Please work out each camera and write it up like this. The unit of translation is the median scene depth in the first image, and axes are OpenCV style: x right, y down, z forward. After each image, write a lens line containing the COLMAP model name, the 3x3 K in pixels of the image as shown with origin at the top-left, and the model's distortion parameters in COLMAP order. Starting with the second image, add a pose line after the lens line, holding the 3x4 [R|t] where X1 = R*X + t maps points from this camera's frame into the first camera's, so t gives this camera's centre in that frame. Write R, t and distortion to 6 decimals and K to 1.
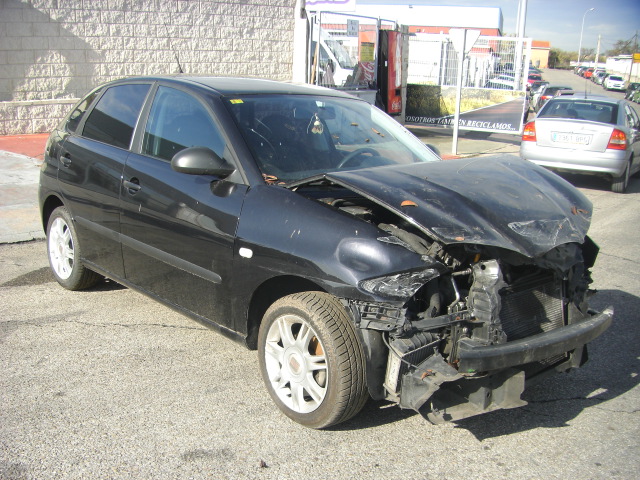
lens RADIAL K [[710.4, 0, 320.0], [0, 710.4, 240.0], [0, 0, 1]] dist [-0.091946, 0.022003]
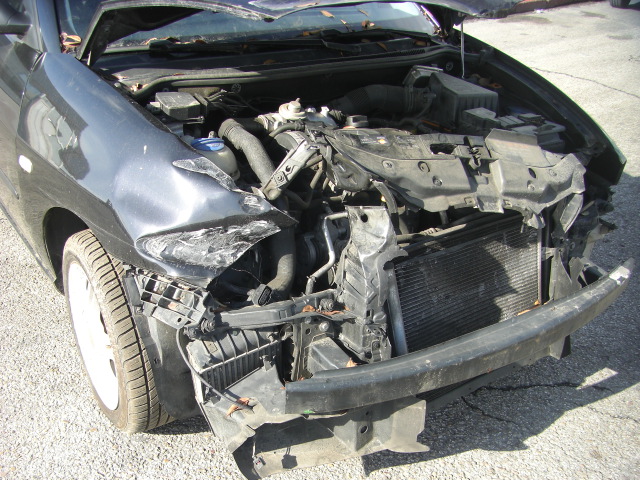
lens RADIAL K [[724.2, 0, 320.0], [0, 724.2, 240.0], [0, 0, 1]] dist [-0.174874, 0.015059]
pose [[0.988618, 0.047324, -0.142810, 0.282983], [-0.008073, 0.964559, 0.263744, -0.094100], [0.150230, -0.259590, 0.953962, 0.463105]]
